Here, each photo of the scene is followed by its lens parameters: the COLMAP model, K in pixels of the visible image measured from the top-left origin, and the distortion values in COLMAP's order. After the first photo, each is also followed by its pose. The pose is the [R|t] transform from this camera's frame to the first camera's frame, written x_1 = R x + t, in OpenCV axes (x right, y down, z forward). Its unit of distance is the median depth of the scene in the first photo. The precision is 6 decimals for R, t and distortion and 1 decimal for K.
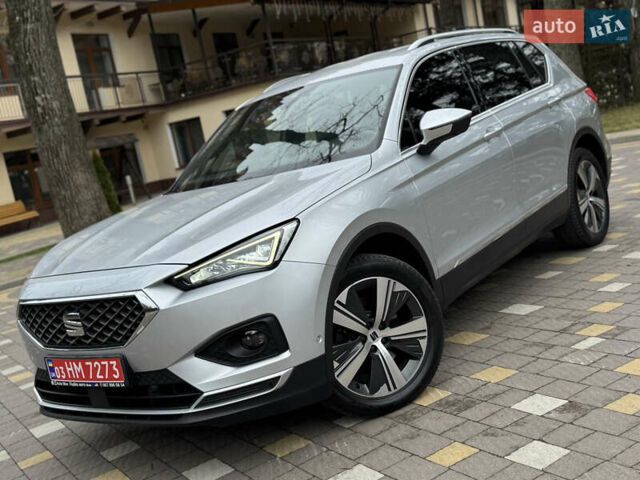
lens RADIAL K [[762.2, 0, 320.8], [0, 762.2, 241.7], [0, 0, 1]] dist [0.198291, -0.417702]
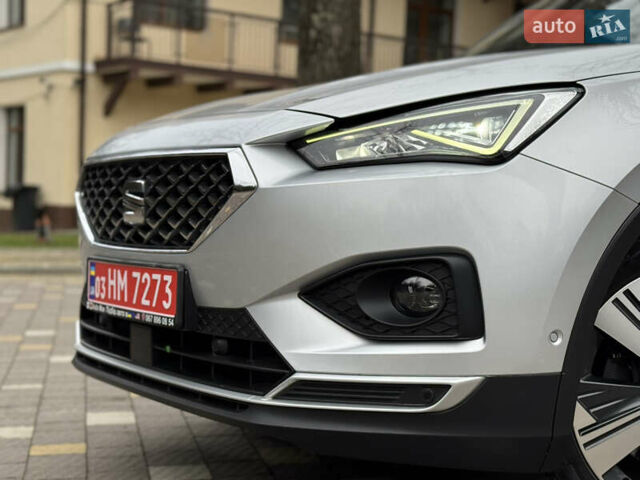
lens RADIAL K [[1100.2, 0, 321.3], [0, 1100.2, 240.3], [0, 0, 1]] dist [0.130087, -0.039265]
pose [[0.909438, 0.242376, -0.337899, 0.075971], [-0.268726, 0.962660, -0.032746, 0.123251], [0.317345, 0.120583, 0.940612, 0.303858]]
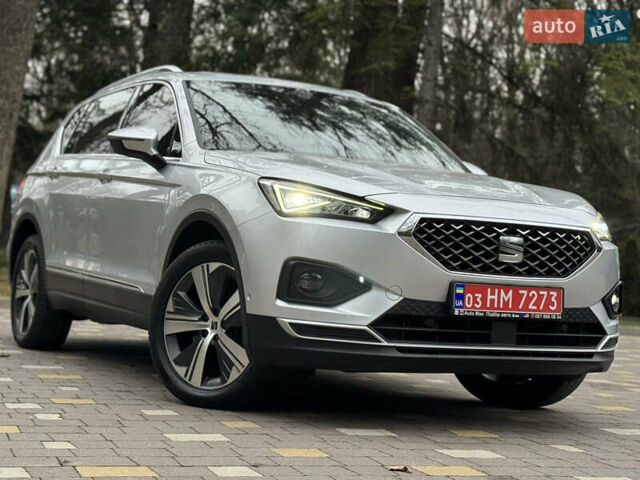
lens RADIAL K [[1152.9, 0, 318.5], [0, 1152.9, 242.5], [0, 0, 1]] dist [0.148443, -0.009545]
pose [[0.410627, 0.268614, 0.871339, -1.640427], [-0.021701, 0.958230, -0.285173, 0.504643], [-0.911545, 0.098191, 0.399304, 0.652445]]
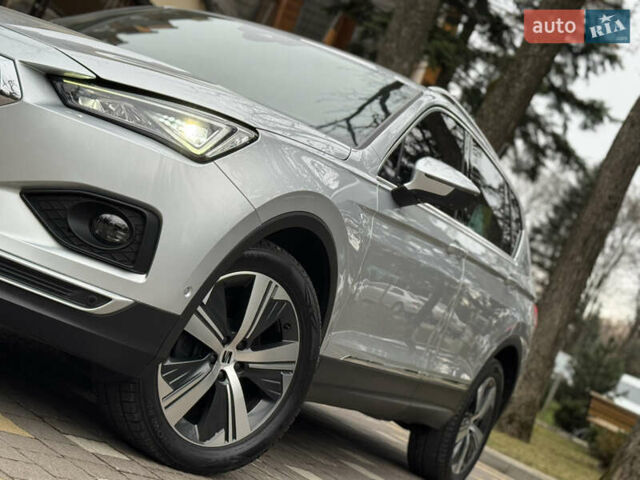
lens RADIAL K [[1152.9, 0, 318.5], [0, 1152.9, 242.5], [0, 0, 1]] dist [0.148443, -0.009545]
pose [[0.779518, 0.595640, 0.193815, -0.124165], [-0.549414, 0.798784, -0.245129, 0.258978], [-0.300825, 0.084598, 0.949920, 0.023738]]
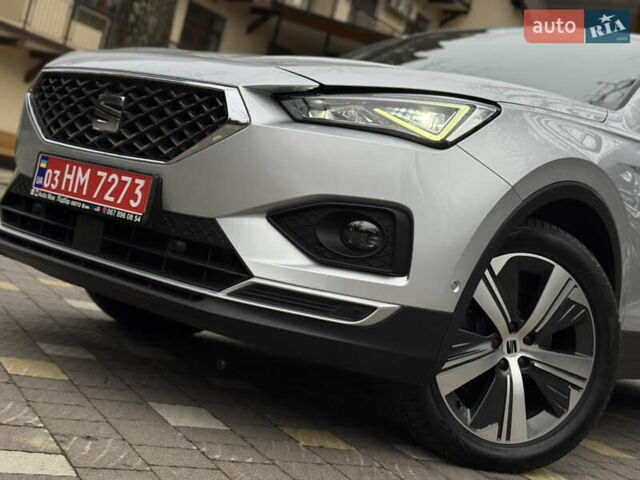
lens RADIAL K [[905.0, 0, 322.4], [0, 905.0, 242.0], [0, 0, 1]] dist [0.122666, 0.016834]
pose [[0.899177, 0.433026, -0.062999, -0.063867], [-0.437567, 0.891059, -0.120617, 0.216803], [0.003906, 0.136023, 0.990698, 0.261026]]
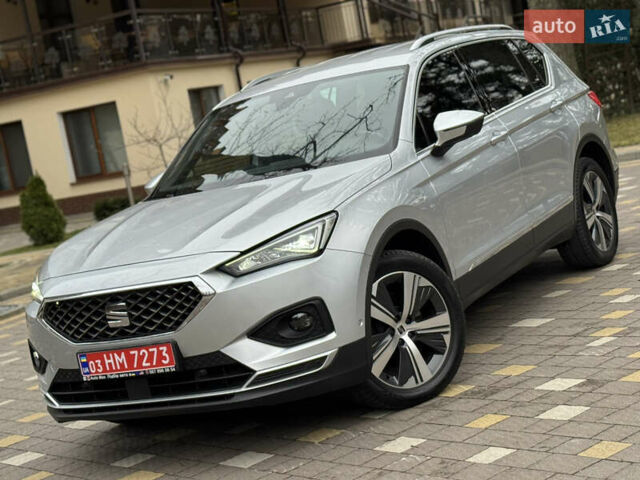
lens RADIAL K [[1240.5, 0, 317.8], [0, 1240.5, 239.4], [0, 0, 1]] dist [0.127840, 0.106983]
pose [[0.992822, -0.001601, 0.119591, -0.252568], [0.009935, 0.997559, -0.069125, 0.123350], [-0.119188, 0.069817, 0.990414, -0.672224]]
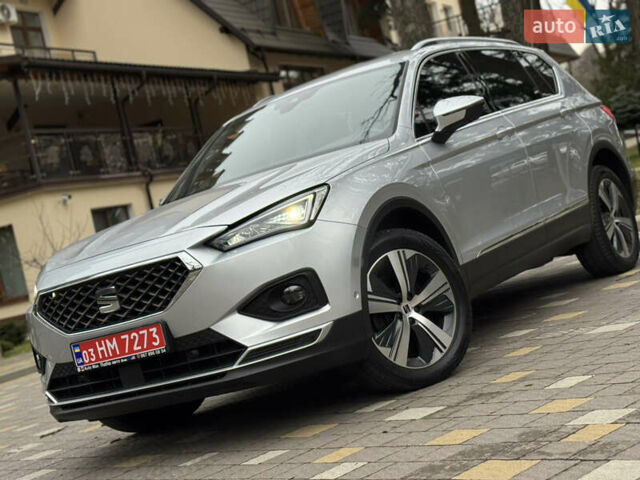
lens RADIAL K [[1128.2, 0, 320.6], [0, 1128.2, 236.7], [0, 0, 1]] dist [0.130917, 0.127471]
pose [[0.997172, -0.037375, 0.065202, -0.137130], [0.047325, 0.986235, -0.158433, 0.271550], [-0.058383, 0.161071, 0.985215, -0.472442]]
